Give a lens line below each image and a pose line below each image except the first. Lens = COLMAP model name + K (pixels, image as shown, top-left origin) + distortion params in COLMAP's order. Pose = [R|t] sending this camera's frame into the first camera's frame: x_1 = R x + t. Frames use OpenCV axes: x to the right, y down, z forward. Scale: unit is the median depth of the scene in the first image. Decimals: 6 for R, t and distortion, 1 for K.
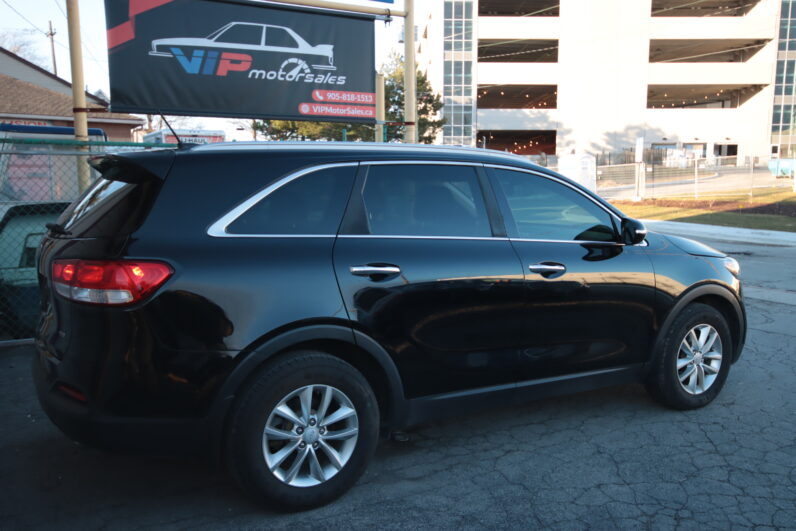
lens RADIAL K [[669.2, 0, 442.8], [0, 669.2, 274.8], [0, 0, 1]] dist [0.021041, 0.027474]
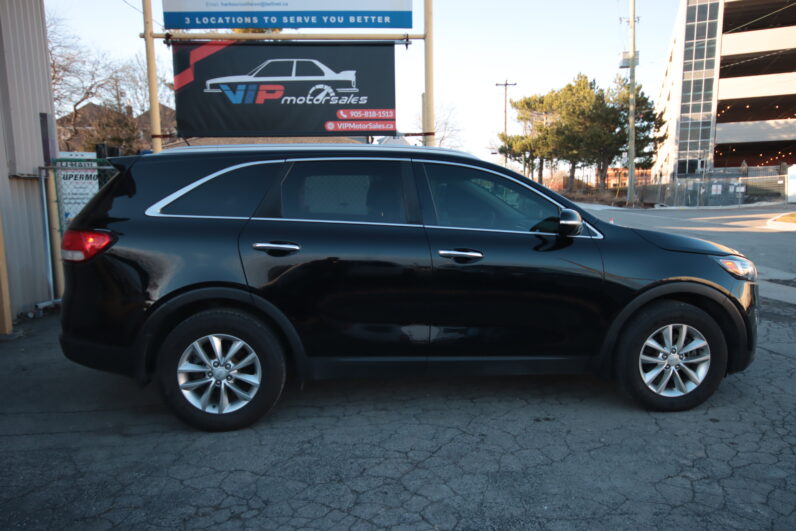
lens RADIAL K [[559.3, 0, 401.7], [0, 559.3, 272.5], [0, 0, 1]] dist [0.024694, 0.006857]
pose [[0.904428, 0.046894, -0.424042, 0.360247], [-0.047625, 0.998826, 0.008880, -0.000615], [0.423960, 0.012163, 0.905599, 0.153479]]
